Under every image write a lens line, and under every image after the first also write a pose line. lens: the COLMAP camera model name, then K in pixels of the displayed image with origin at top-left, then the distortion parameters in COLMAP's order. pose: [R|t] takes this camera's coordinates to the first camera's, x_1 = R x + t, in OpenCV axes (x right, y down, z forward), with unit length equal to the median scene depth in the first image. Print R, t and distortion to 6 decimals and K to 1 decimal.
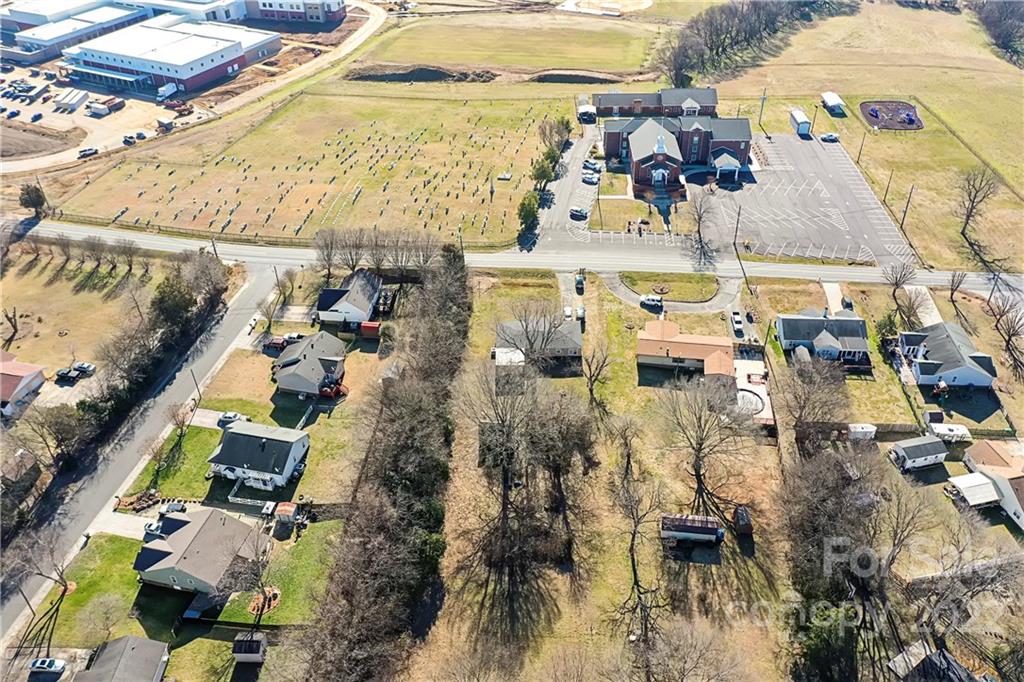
lens RADIAL K [[813.4, 0, 512.0], [0, 813.4, 341.0], [0, 0, 1]] dist [-0.009358, 0.005613]
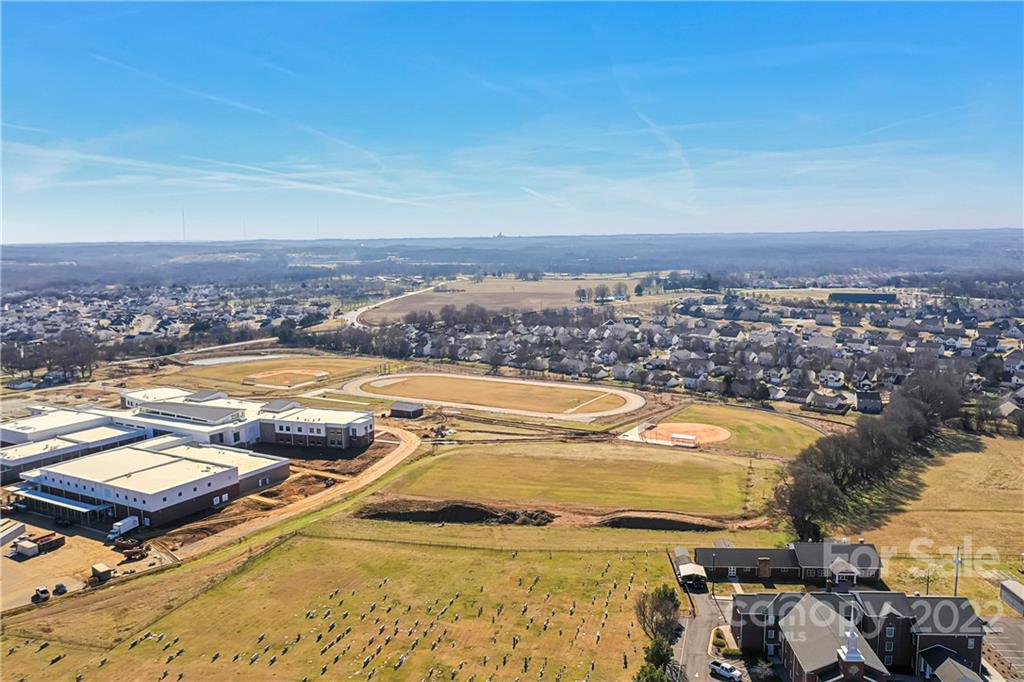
lens RADIAL K [[813.4, 0, 512.0], [0, 813.4, 341.0], [0, 0, 1]] dist [-0.009358, 0.005613]
pose [[0.999088, 0.013103, -0.040632, -0.030021], [-0.031374, 0.870806, -0.490625, -0.095210], [0.028954, 0.491452, 0.870423, 0.255315]]
